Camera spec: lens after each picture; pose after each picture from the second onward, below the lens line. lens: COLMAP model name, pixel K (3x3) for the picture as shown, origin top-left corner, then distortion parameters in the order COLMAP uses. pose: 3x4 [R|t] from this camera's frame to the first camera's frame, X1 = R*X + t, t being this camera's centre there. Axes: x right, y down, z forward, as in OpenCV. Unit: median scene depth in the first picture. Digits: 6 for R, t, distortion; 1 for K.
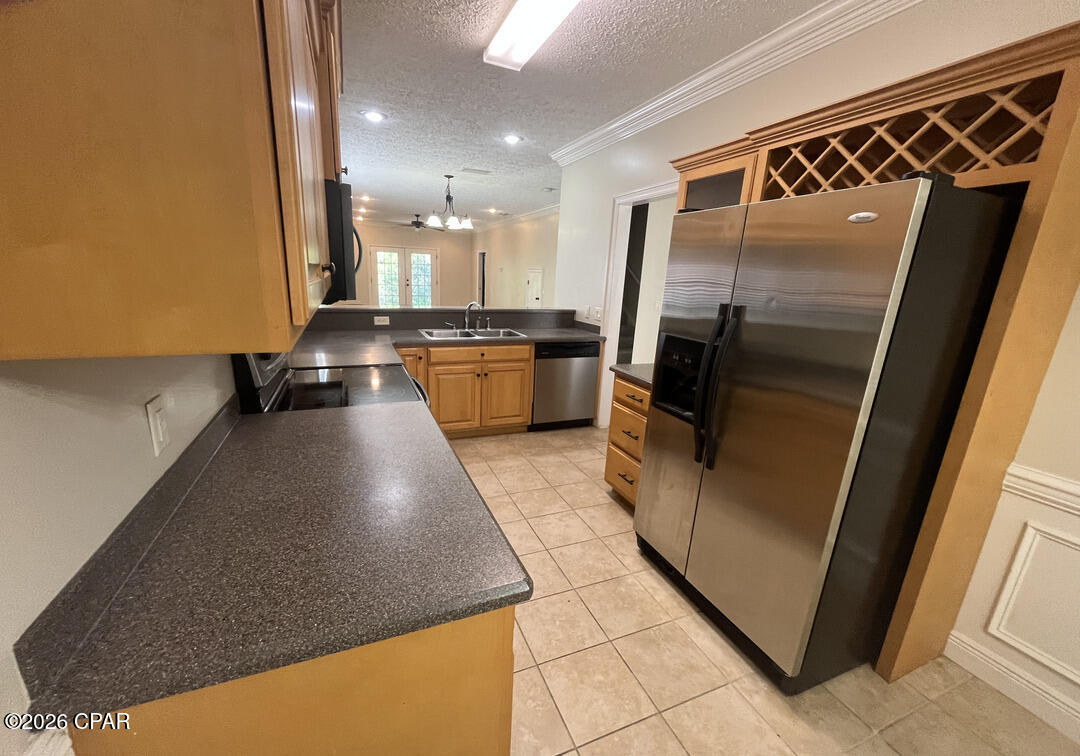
lens RADIAL K [[440.5, 0, 540.9], [0, 440.5, 391.5], [0, 0, 1]] dist [-0.000519, 0.000150]
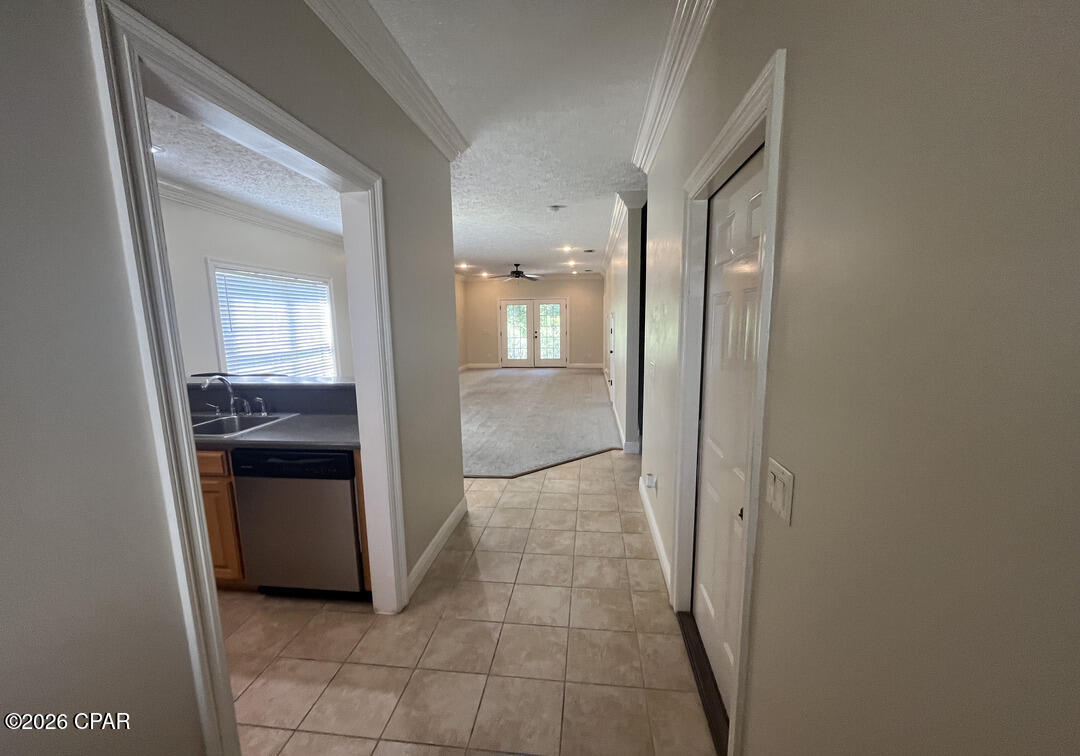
lens RADIAL K [[440.5, 0, 540.9], [0, 440.5, 391.5], [0, 0, 1]] dist [-0.000519, 0.000150]
pose [[0.868739, 0.031701, -0.494255, 0.232113], [-0.082482, 0.993273, -0.081269, -0.062988], [0.488354, 0.111368, 0.865510, 0.251949]]
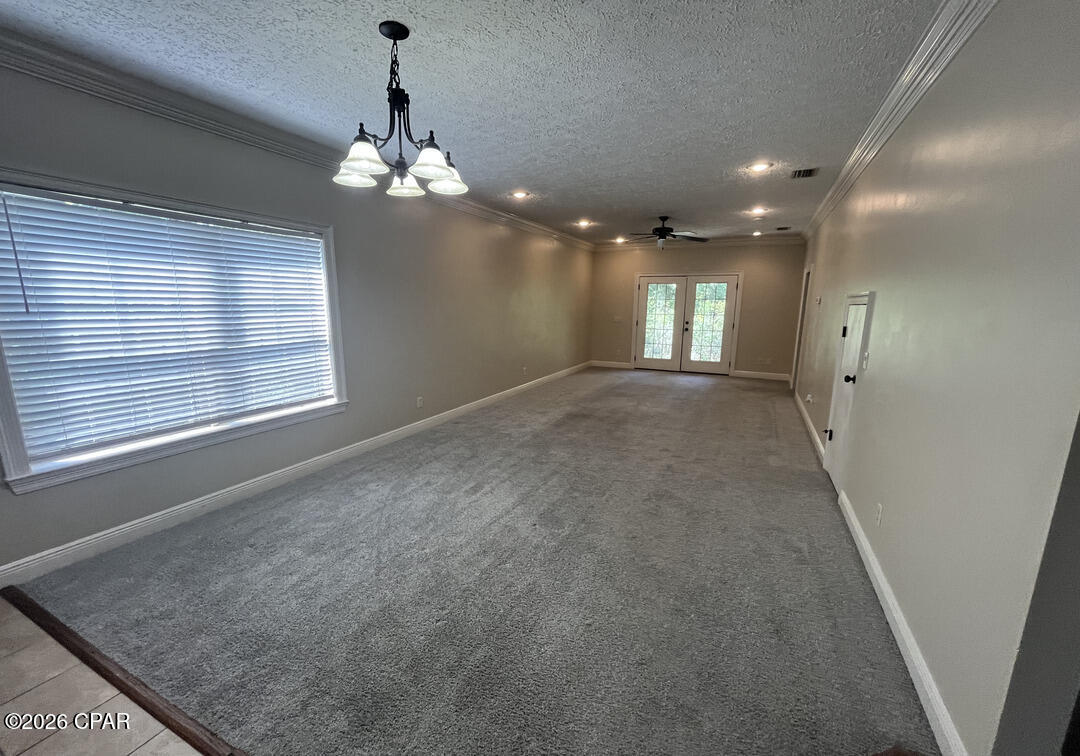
lens RADIAL K [[440.5, 0, 540.9], [0, 440.5, 391.5], [0, 0, 1]] dist [-0.000519, 0.000150]
pose [[0.657570, 0.117622, -0.744155, 0.082535], [-0.178903, 0.983863, -0.002576, -0.137600], [0.731844, 0.134825, 0.668002, 0.513675]]
